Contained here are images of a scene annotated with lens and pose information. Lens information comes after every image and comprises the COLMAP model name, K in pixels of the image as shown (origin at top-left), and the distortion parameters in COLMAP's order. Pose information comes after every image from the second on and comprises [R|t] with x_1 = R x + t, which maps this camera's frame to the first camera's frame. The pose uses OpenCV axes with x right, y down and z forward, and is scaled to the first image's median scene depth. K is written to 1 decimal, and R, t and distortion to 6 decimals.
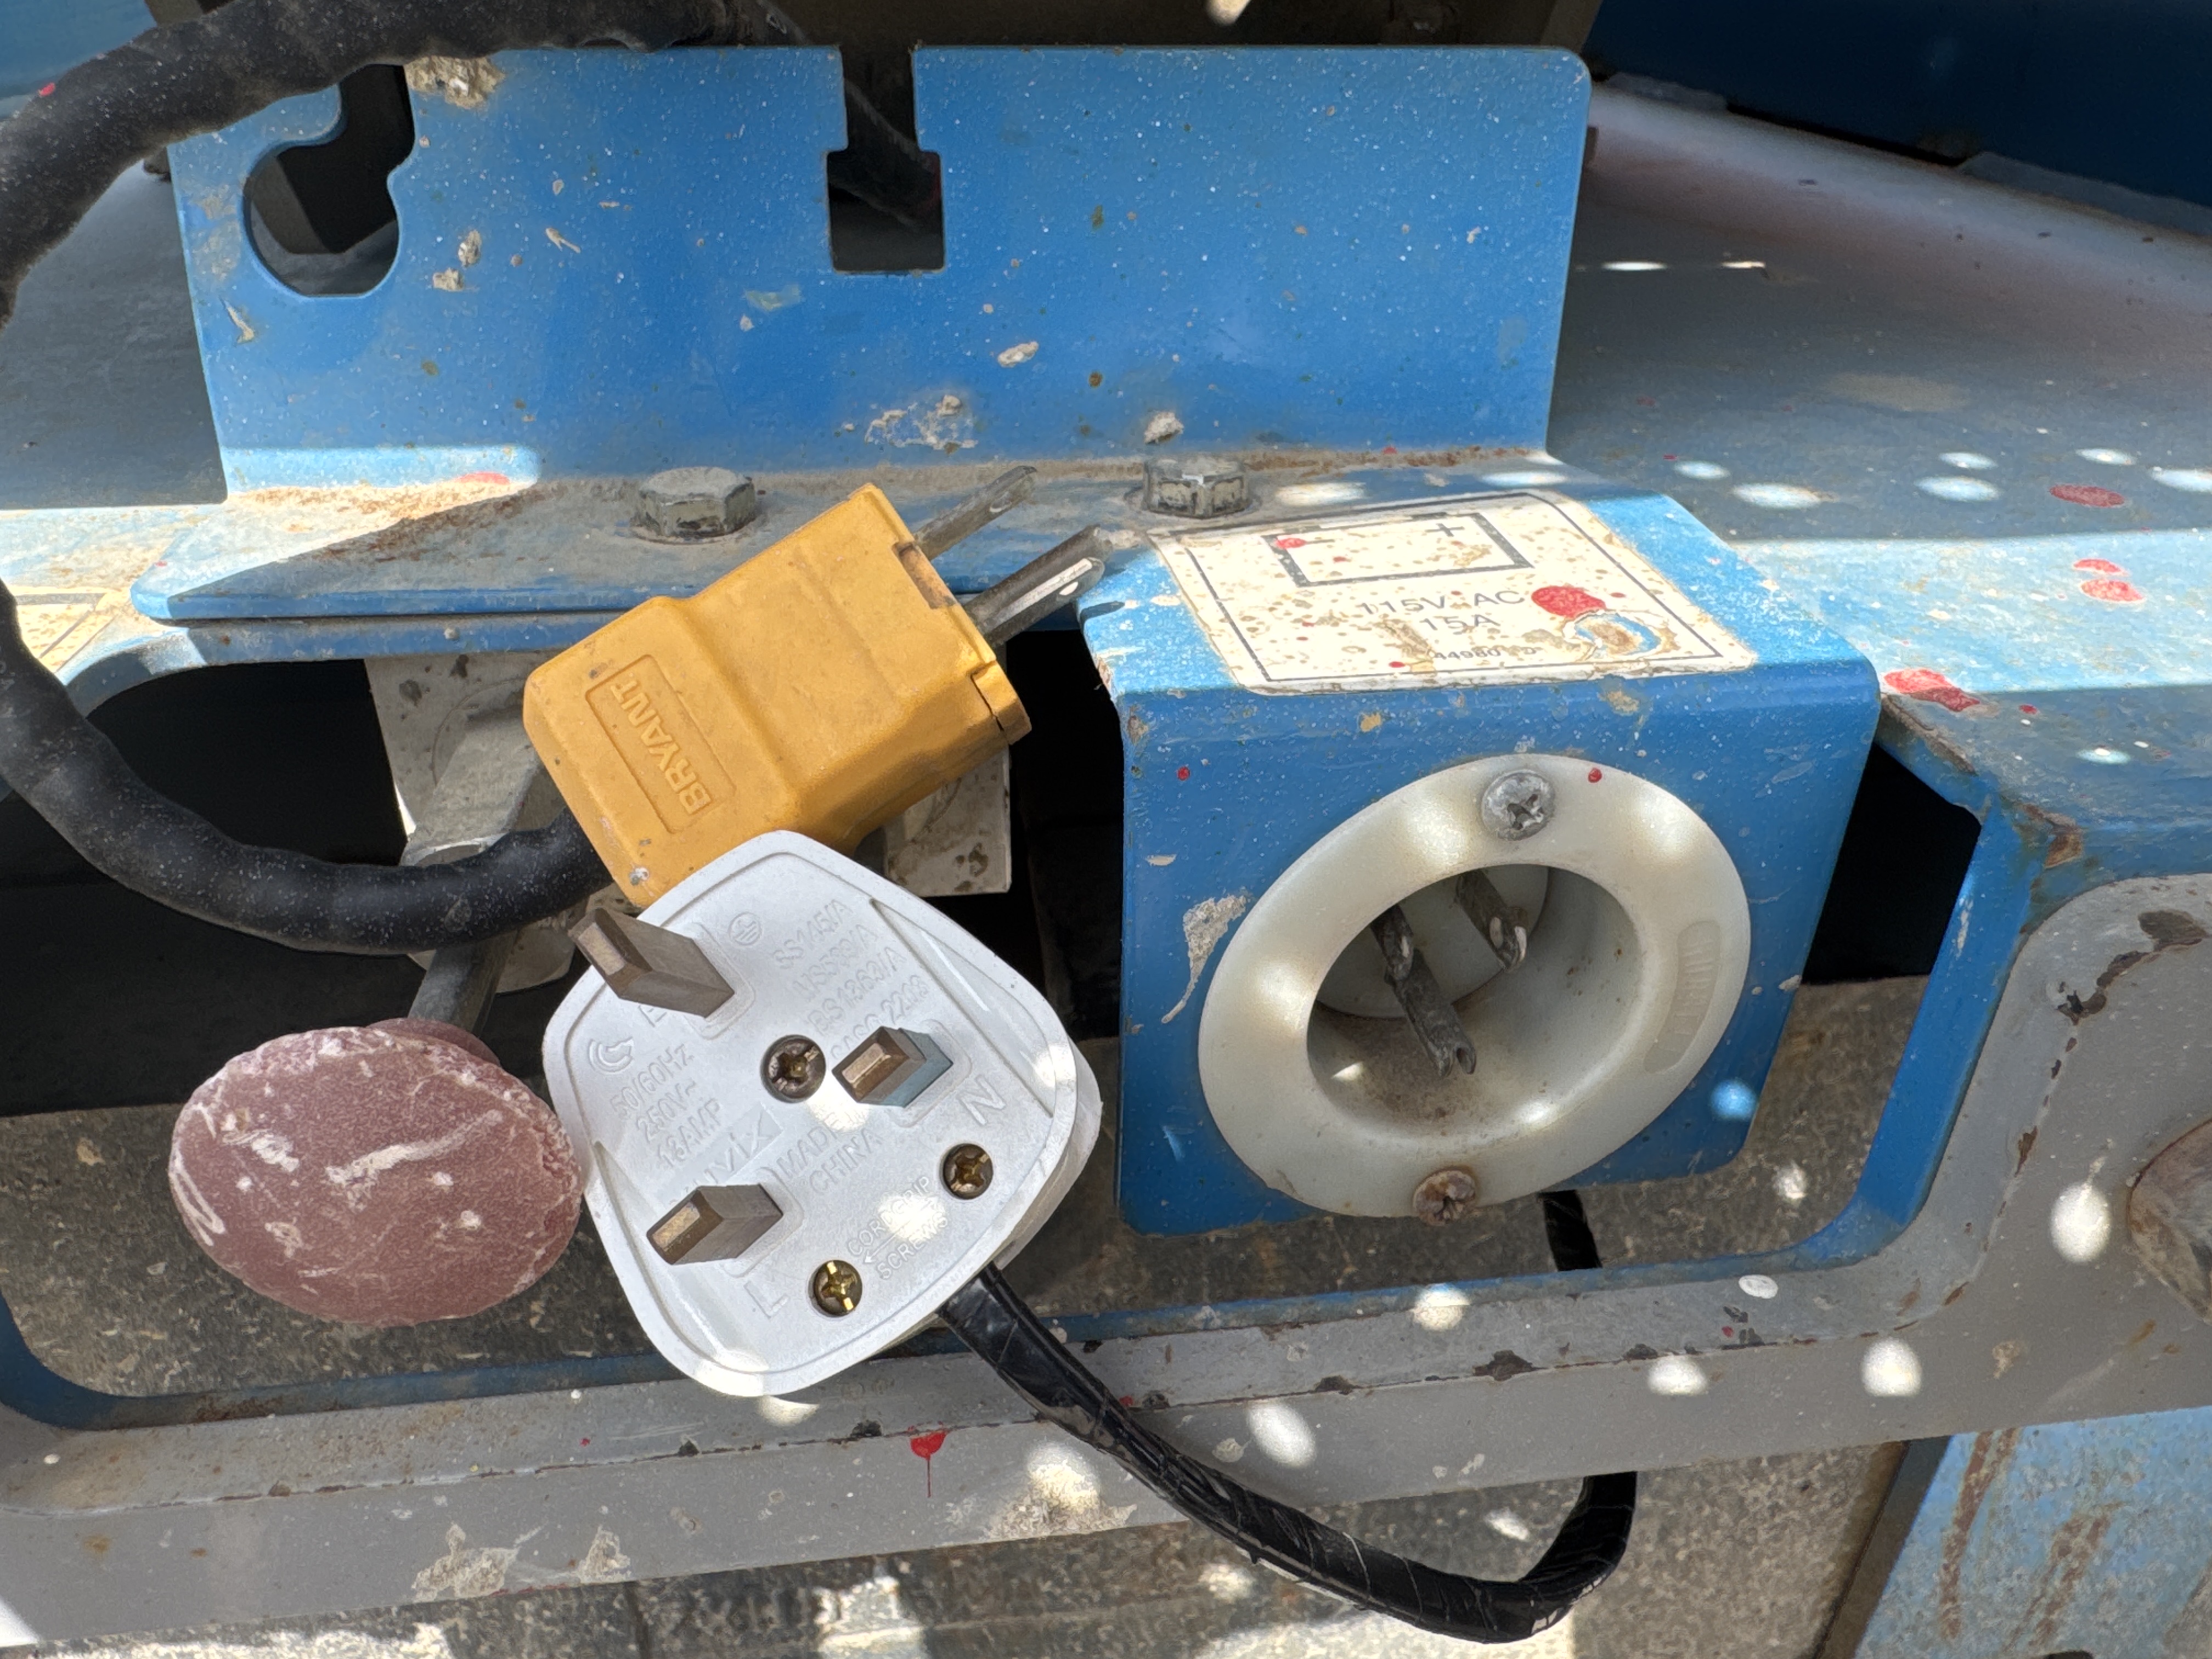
lens RADIAL K [[1593.0, 0, 1114.5], [0, 1593.0, 837.2], [0, 0, 1]] dist [-0.010118, 0.003864]
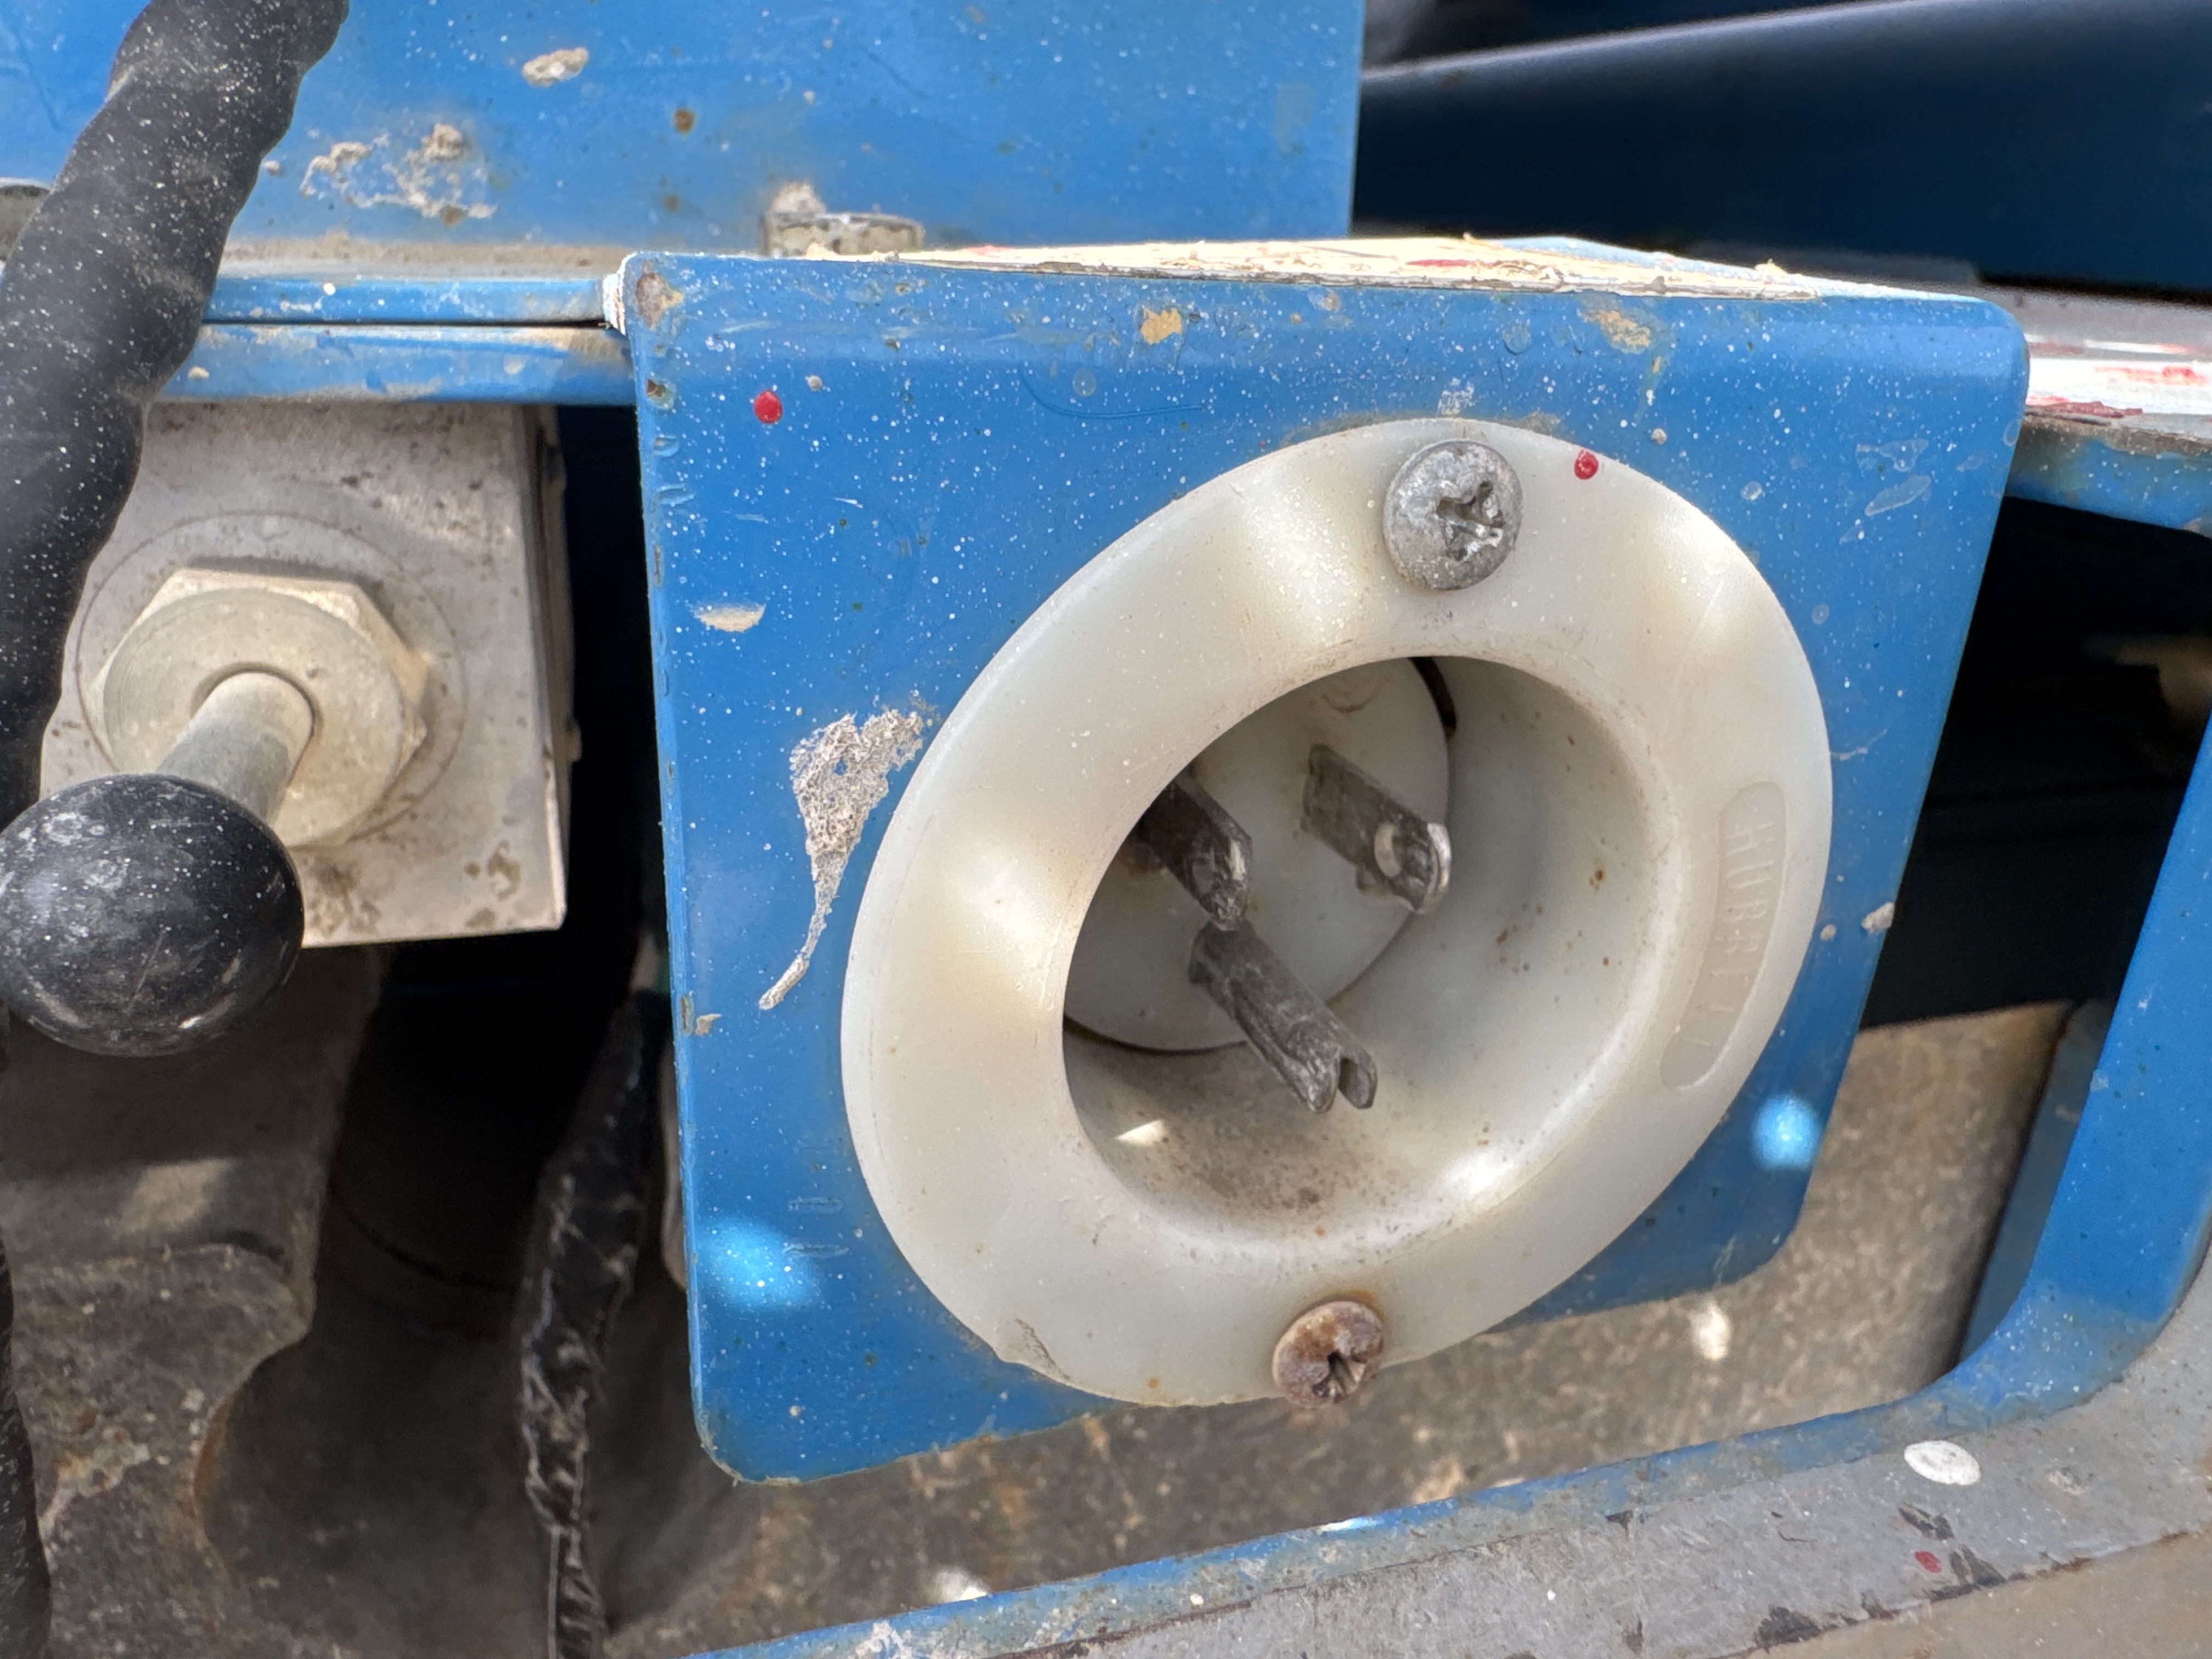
lens RADIAL K [[1593.0, 0, 1114.5], [0, 1593.0, 837.2], [0, 0, 1]] dist [-0.010118, 0.003864]
pose [[0.984536, -0.030863, 0.172440, 0.048960], [0.056193, 0.987981, -0.144002, 0.127993], [-0.165923, 0.151465, 0.974437, 0.465129]]
